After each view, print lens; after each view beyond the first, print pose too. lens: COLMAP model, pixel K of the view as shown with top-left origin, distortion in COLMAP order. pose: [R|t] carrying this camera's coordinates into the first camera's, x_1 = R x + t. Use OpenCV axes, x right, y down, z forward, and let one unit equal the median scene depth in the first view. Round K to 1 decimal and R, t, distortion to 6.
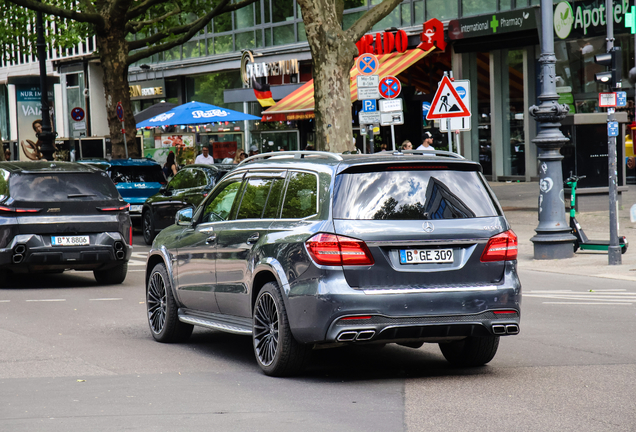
lens RADIAL K [[1253.7, 0, 318.0], [0, 1253.7, 216.0], [0, 0, 1]] dist [0.196178, 0.008726]
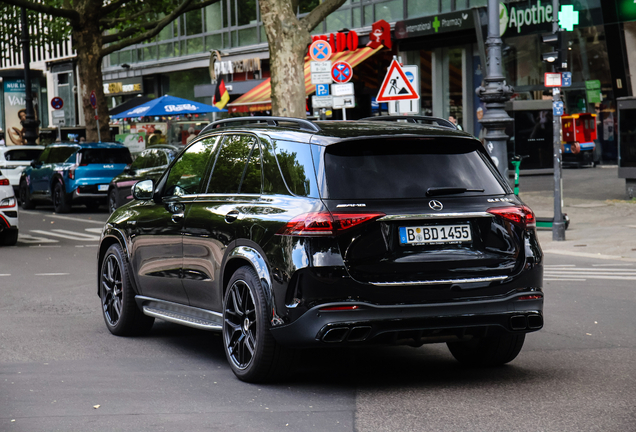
lens RADIAL K [[1491.6, 0, 318.0], [0, 1491.6, 226.0], [0, 0, 1]] dist [0.309027, -0.085376]
pose [[0.999064, 0.003672, 0.043104, -0.019213], [-0.005016, 0.999503, 0.031121, -0.015264], [-0.042969, -0.031308, 0.998586, -0.302176]]
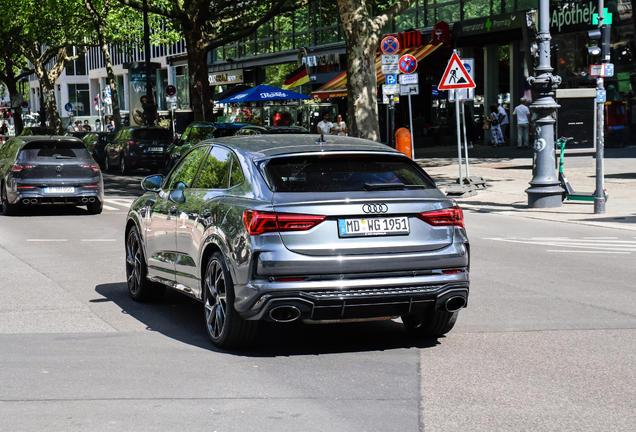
lens RADIAL K [[1491.6, 0, 318.0], [0, 1491.6, 226.0], [0, 0, 1]] dist [0.309027, -0.085376]
pose [[0.999911, 0.013261, -0.001543, -0.030612], [-0.013187, 0.999072, 0.040991, -0.005072], [0.002085, -0.040967, 0.999158, -0.544354]]
